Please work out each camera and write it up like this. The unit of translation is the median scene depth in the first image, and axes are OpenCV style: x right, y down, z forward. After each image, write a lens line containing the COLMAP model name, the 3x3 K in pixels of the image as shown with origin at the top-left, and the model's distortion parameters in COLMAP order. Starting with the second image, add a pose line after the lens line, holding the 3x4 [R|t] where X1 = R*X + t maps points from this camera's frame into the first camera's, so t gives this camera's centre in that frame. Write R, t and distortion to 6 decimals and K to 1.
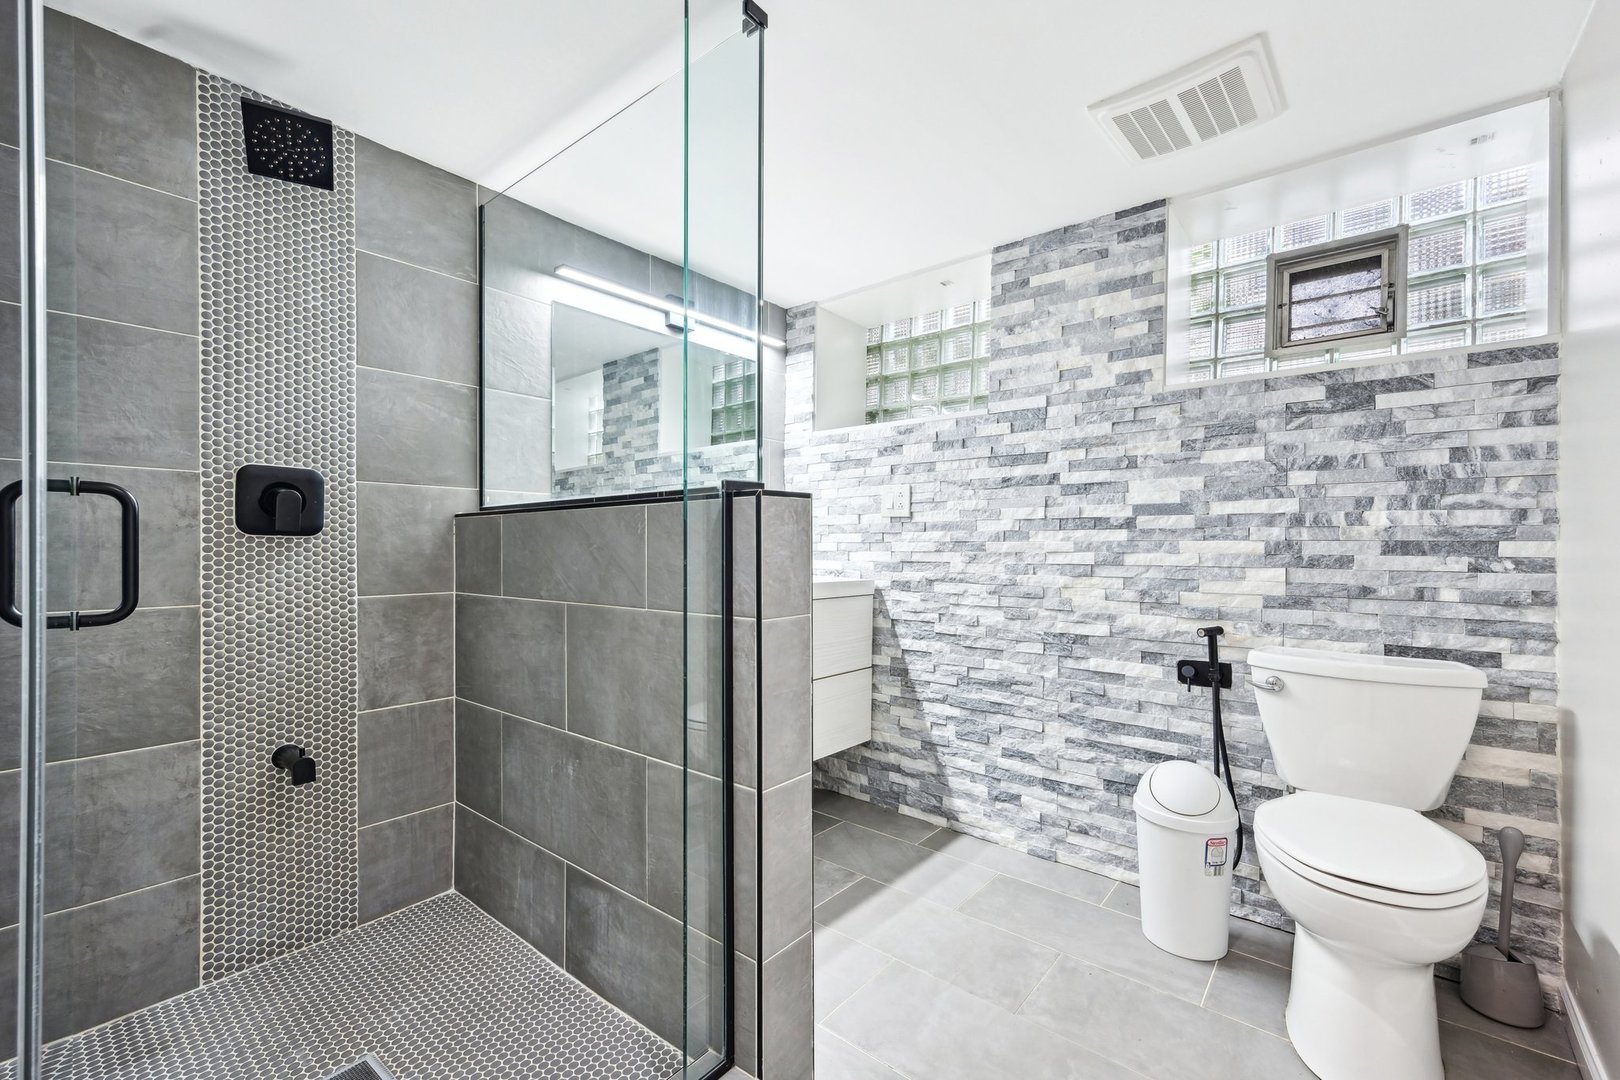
lens RADIAL K [[678.8, 0, 810.8], [0, 678.8, 556.0], [0, 0, 1]] dist [0.007778, -0.000033]
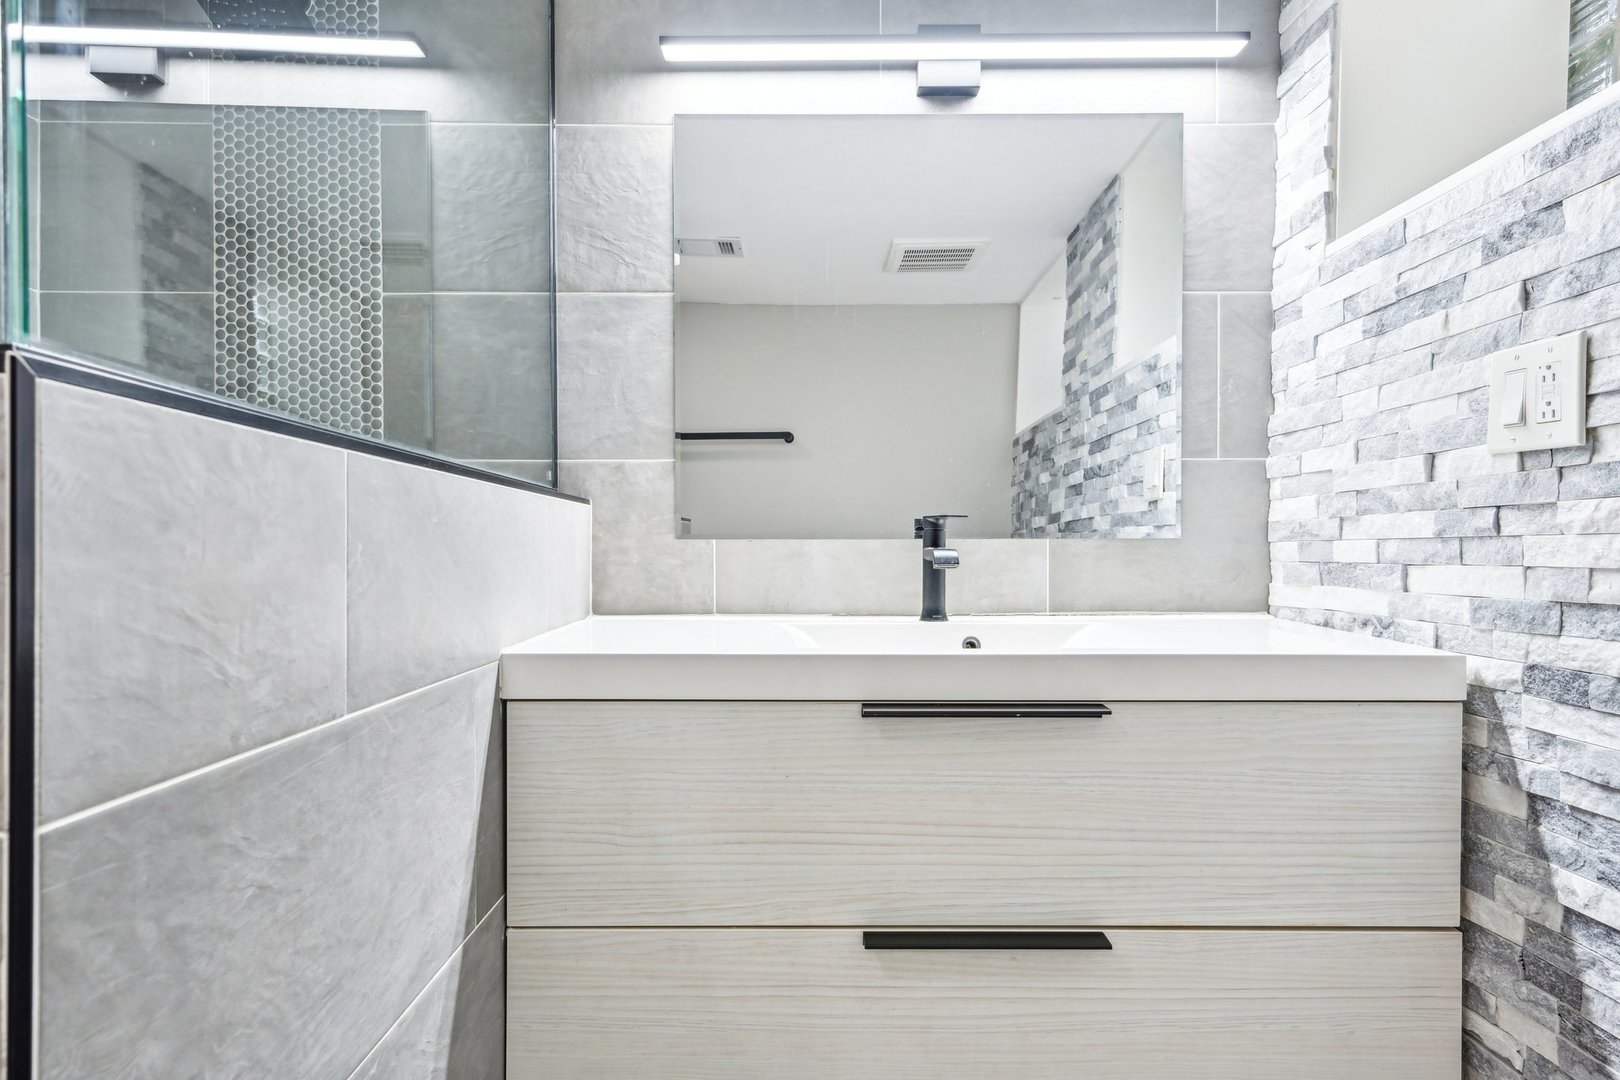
lens RADIAL K [[916.3, 0, 809.3], [0, 916.3, 553.8], [0, 0, 1]] dist [0.019789, -0.000369]
pose [[0.654563, 0.000818, -0.756007, 0.221578], [-0.004698, 0.999985, -0.002986, -0.009867], [0.755993, 0.005506, 0.654556, 0.490443]]
